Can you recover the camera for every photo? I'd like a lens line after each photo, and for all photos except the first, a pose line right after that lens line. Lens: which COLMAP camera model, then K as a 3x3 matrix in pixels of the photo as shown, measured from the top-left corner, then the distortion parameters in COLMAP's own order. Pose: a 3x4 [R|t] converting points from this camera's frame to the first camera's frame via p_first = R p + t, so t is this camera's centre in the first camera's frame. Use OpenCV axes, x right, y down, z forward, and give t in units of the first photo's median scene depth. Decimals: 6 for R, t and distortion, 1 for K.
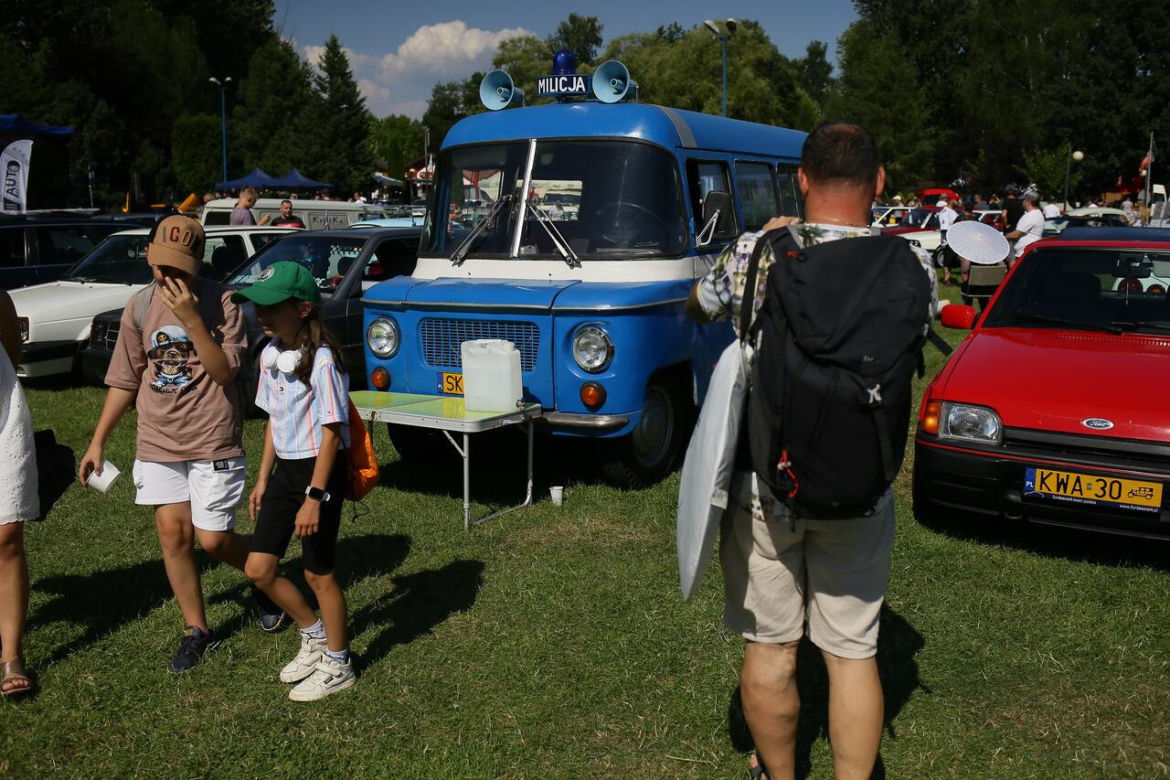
lens RADIAL K [[1087.5, 0, 568.1], [0, 1087.5, 388.1], [0, 0, 1]] dist [-0.059276, 0.046968]
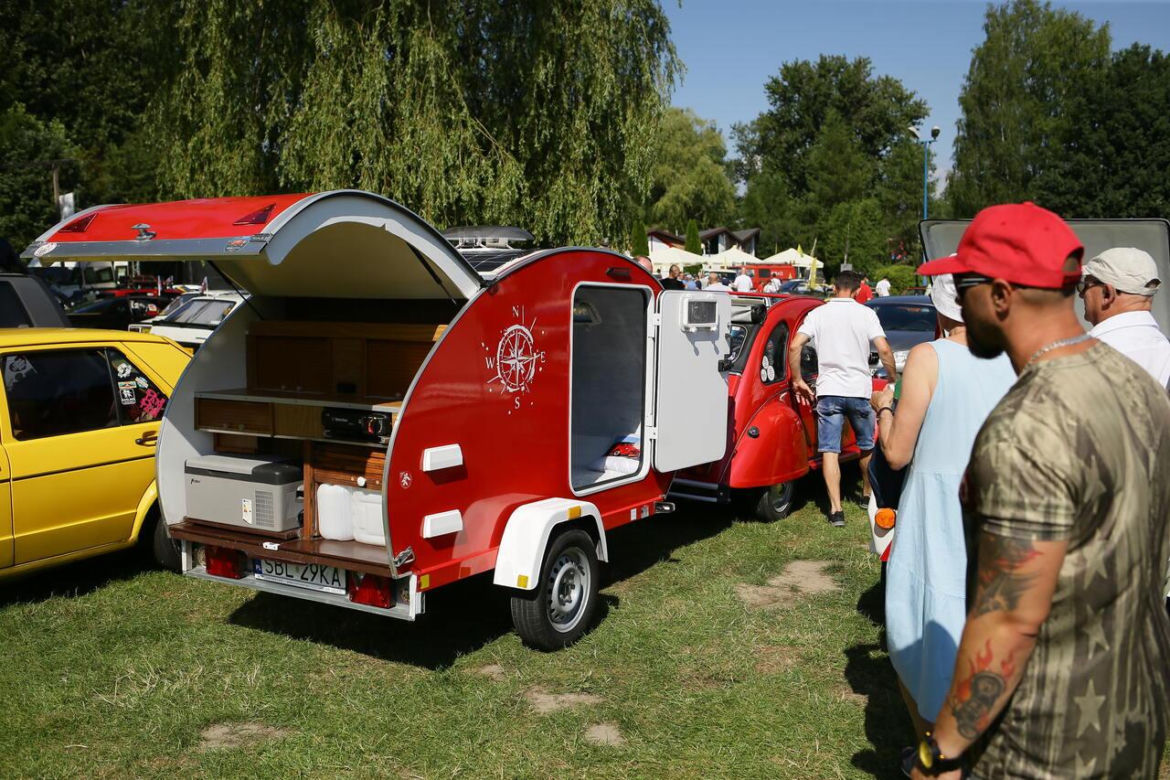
lens RADIAL K [[1088.8, 0, 576.2], [0, 1088.8, 395.1], [0, 0, 1]] dist [-0.084693, 0.051504]
pose [[0.984720, -0.024262, 0.172444, -0.260602], [0.034939, 0.997637, -0.059150, 0.002378], [-0.170602, 0.064271, 0.983242, -0.032178]]
